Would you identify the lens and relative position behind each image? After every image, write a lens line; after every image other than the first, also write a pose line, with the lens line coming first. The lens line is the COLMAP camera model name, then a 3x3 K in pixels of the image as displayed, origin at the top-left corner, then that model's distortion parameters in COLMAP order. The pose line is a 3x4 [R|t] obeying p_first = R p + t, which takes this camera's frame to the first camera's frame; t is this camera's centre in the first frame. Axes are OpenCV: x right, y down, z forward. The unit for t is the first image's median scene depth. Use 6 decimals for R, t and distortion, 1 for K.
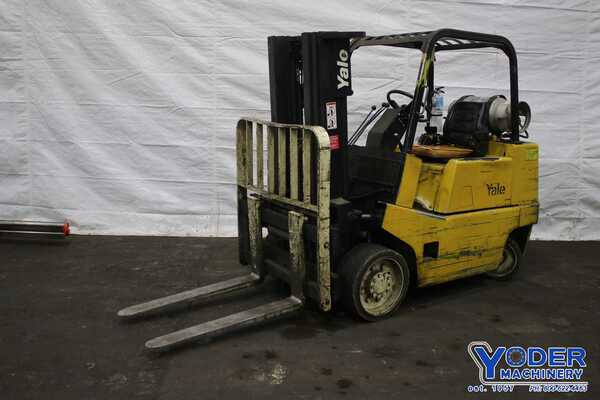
lens RADIAL K [[565.1, 0, 300.0], [0, 565.1, 200.0], [0, 0, 1]] dist [-0.121841, 0.011515]
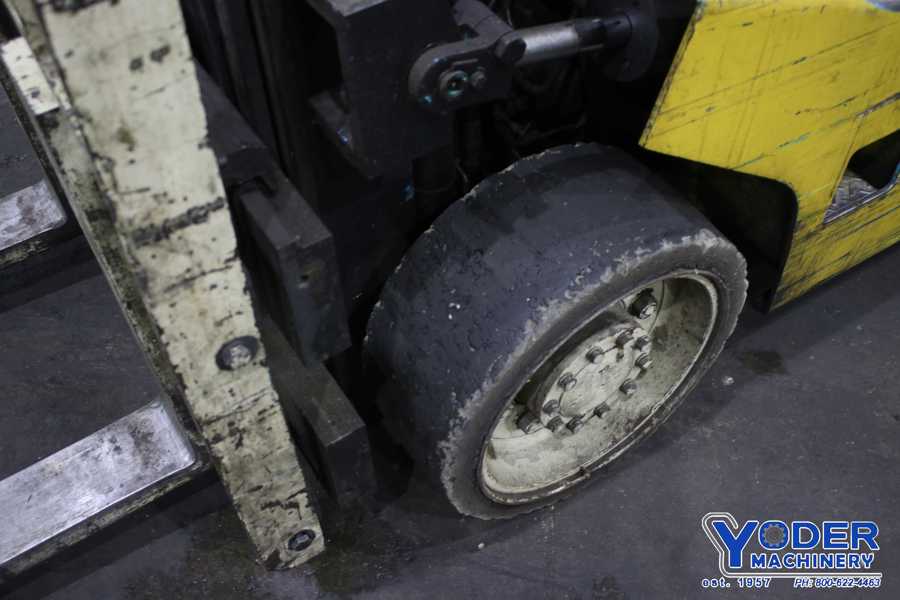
lens RADIAL K [[936.2, 0, 450.0], [0, 936.2, 300.0], [0, 0, 1]] dist [-0.099110, -0.007237]
pose [[0.999738, 0.022640, -0.003448, 0.076533], [-0.015942, 0.796116, 0.604933, -0.055772], [0.016441, -0.604720, 0.796269, 0.625406]]
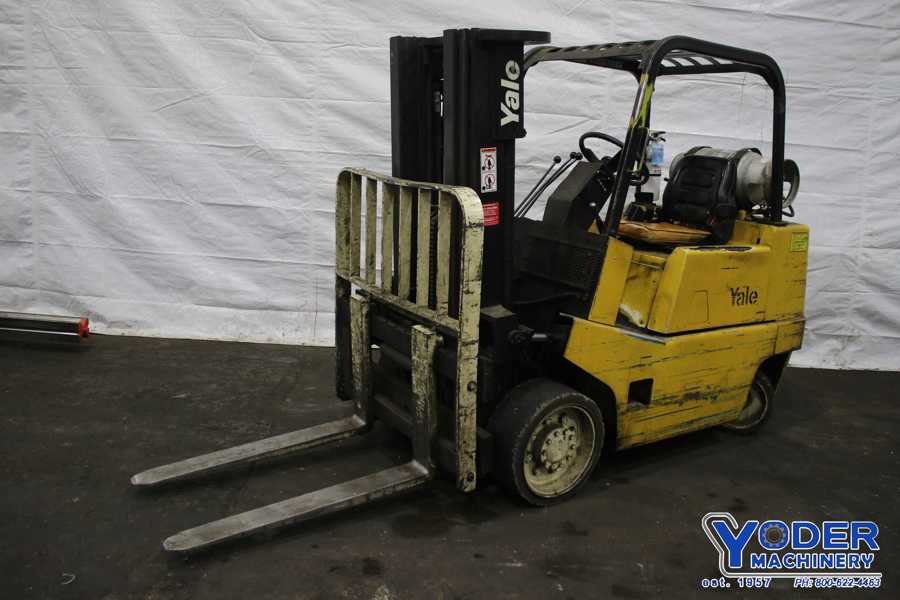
lens RADIAL K [[743.1, 0, 450.0], [0, 743.1, 300.0], [0, 0, 1]] dist [-0.163951, 0.101894]
pose [[0.999323, 0.036724, 0.002266, 0.014088], [-0.036777, 0.998834, 0.031289, -0.026928], [-0.001114, -0.031351, 0.999508, 0.163311]]
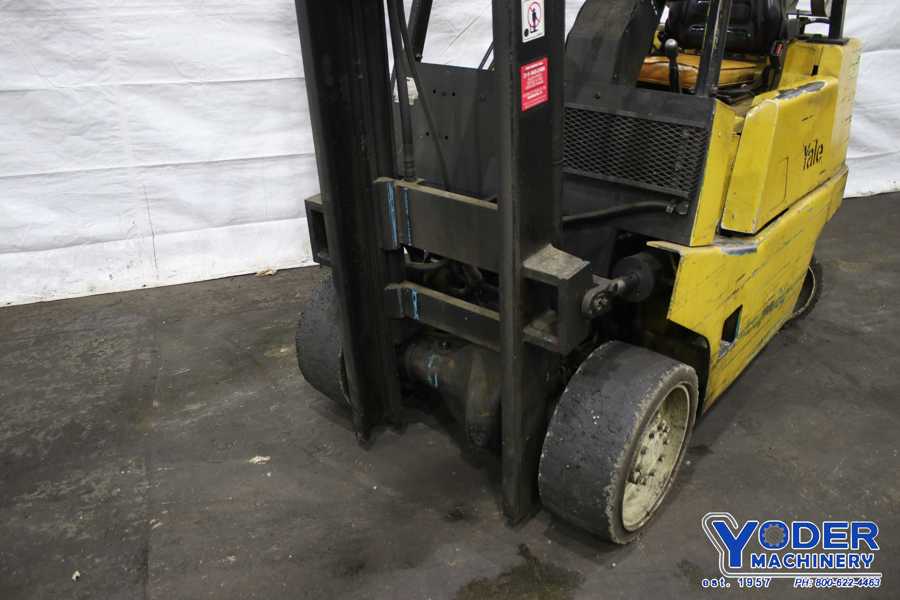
lens RADIAL K [[743.1, 0, 450.0], [0, 743.1, 300.0], [0, 0, 1]] dist [-0.163951, 0.101894]
pose [[0.960355, -0.144245, 0.238561, -0.078753], [0.076858, 0.959564, 0.270795, -0.080417], [-0.267976, -0.241724, 0.932608, 0.489785]]
